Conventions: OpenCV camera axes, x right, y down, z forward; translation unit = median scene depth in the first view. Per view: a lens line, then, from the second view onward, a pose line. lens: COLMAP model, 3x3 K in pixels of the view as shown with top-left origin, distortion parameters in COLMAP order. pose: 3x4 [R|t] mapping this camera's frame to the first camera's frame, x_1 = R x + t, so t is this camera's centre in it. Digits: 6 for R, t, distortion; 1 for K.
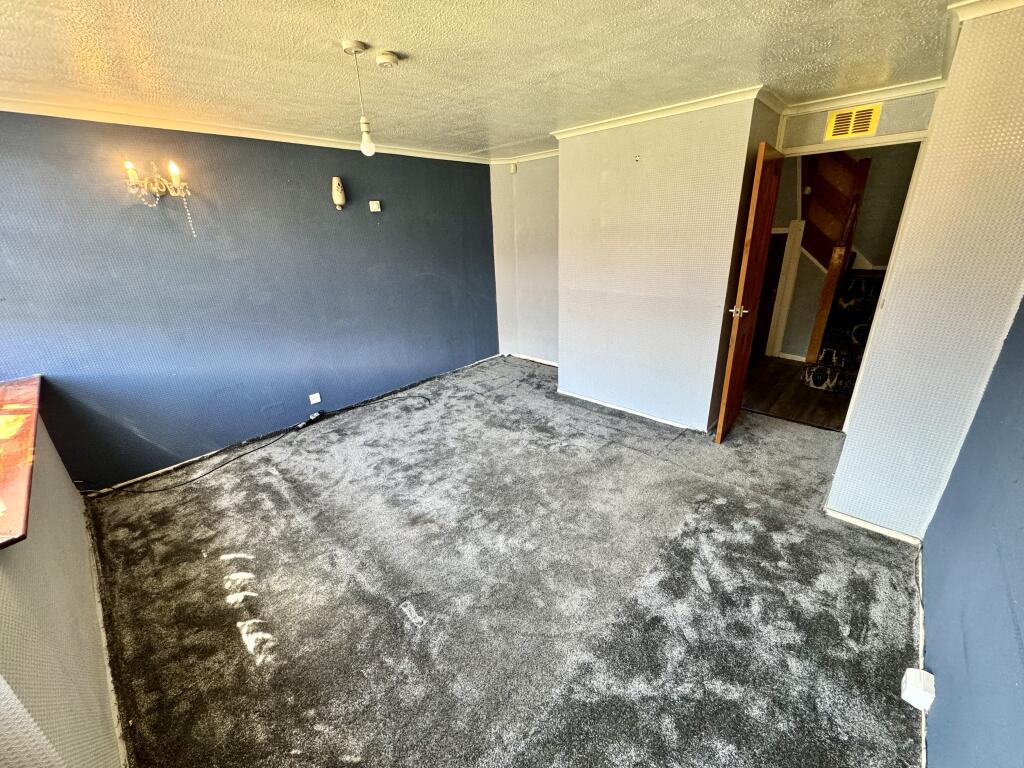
lens RADIAL K [[409.4, 0, 513.6], [0, 409.4, 384.0], [0, 0, 1]] dist [-0.000954, -0.000004]
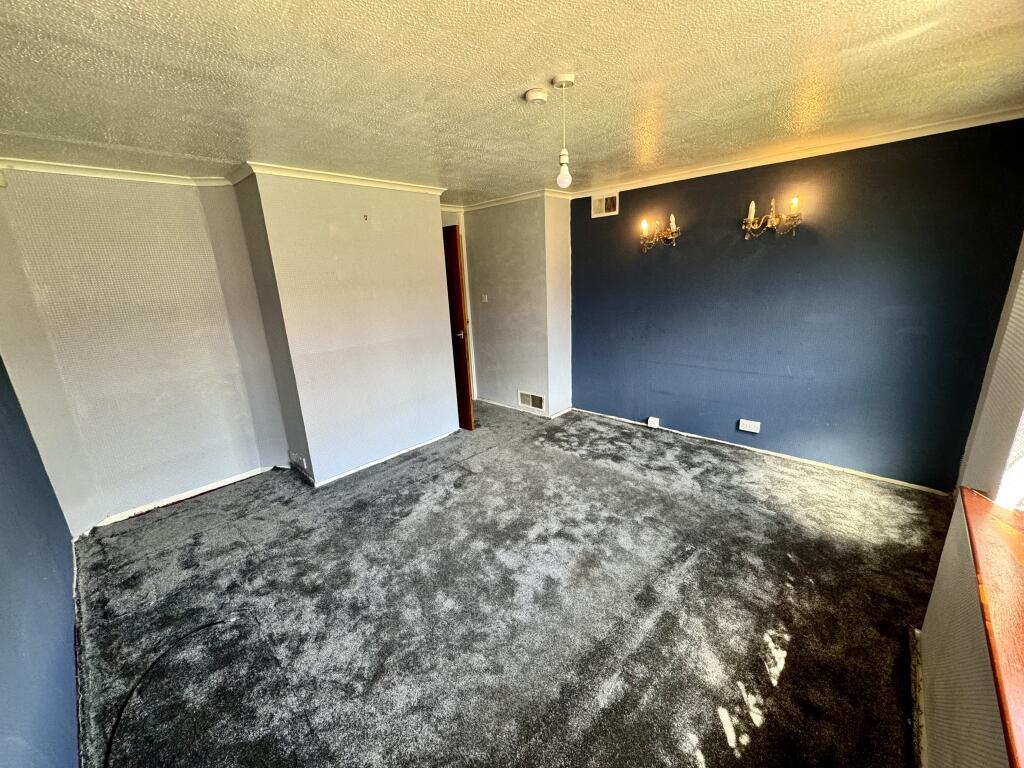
lens RADIAL K [[409.4, 0, 513.2], [0, 409.4, 383.9], [0, 0, 1]] dist [-0.000954, -0.000004]
pose [[0.005431, -0.228487, 0.973532, -0.830139], [0.398439, 0.893423, 0.207463, -0.232750], [-0.917179, 0.386766, 0.095890, 0.712105]]
